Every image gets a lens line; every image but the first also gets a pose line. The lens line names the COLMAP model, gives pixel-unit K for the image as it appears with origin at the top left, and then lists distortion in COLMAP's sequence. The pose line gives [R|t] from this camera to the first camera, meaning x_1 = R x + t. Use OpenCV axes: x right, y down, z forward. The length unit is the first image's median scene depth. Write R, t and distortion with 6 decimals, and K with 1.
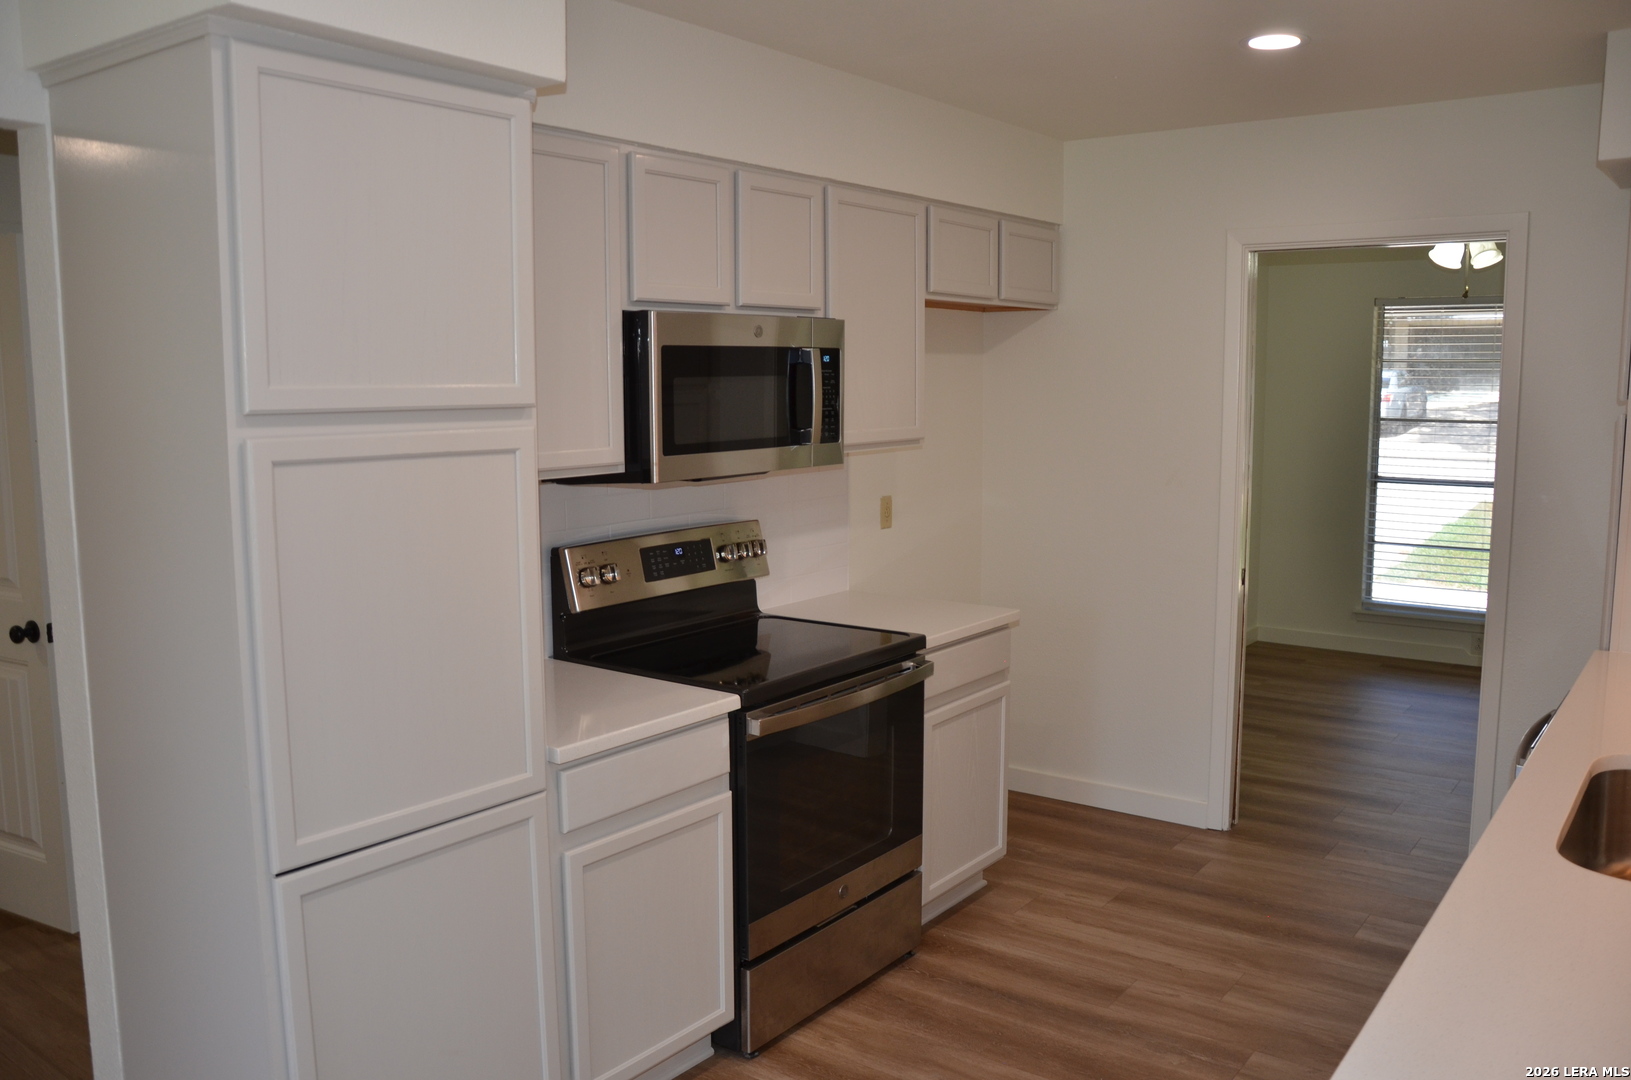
lens RADIAL K [[1303.0, 0, 811.1], [0, 1303.0, 546.9], [0, 0, 1]] dist [-0.163230, 0.151966]
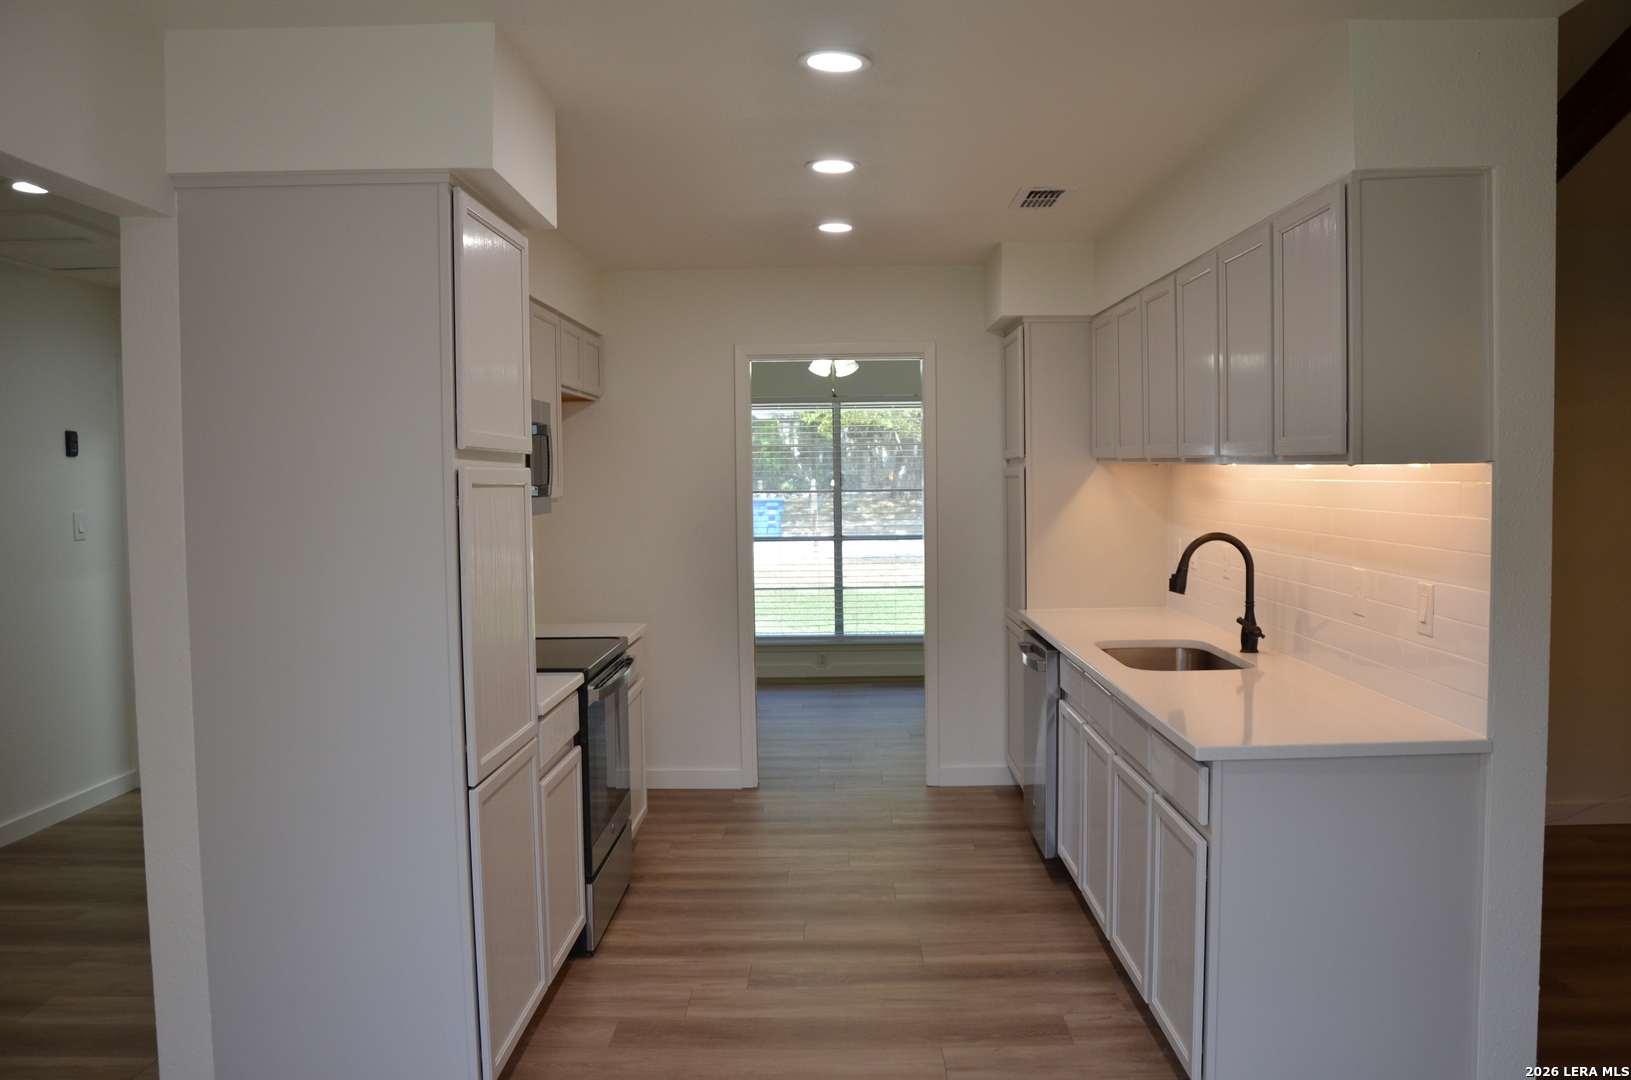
lens RADIAL K [[1303.0, 0, 811.1], [0, 1303.0, 546.9], [0, 0, 1]] dist [-0.163230, 0.151966]
pose [[0.809507, -0.040014, 0.585745, -0.535200], [0.087563, 0.994745, -0.053060, 0.062118], [-0.580544, 0.094243, 0.808756, -0.204774]]
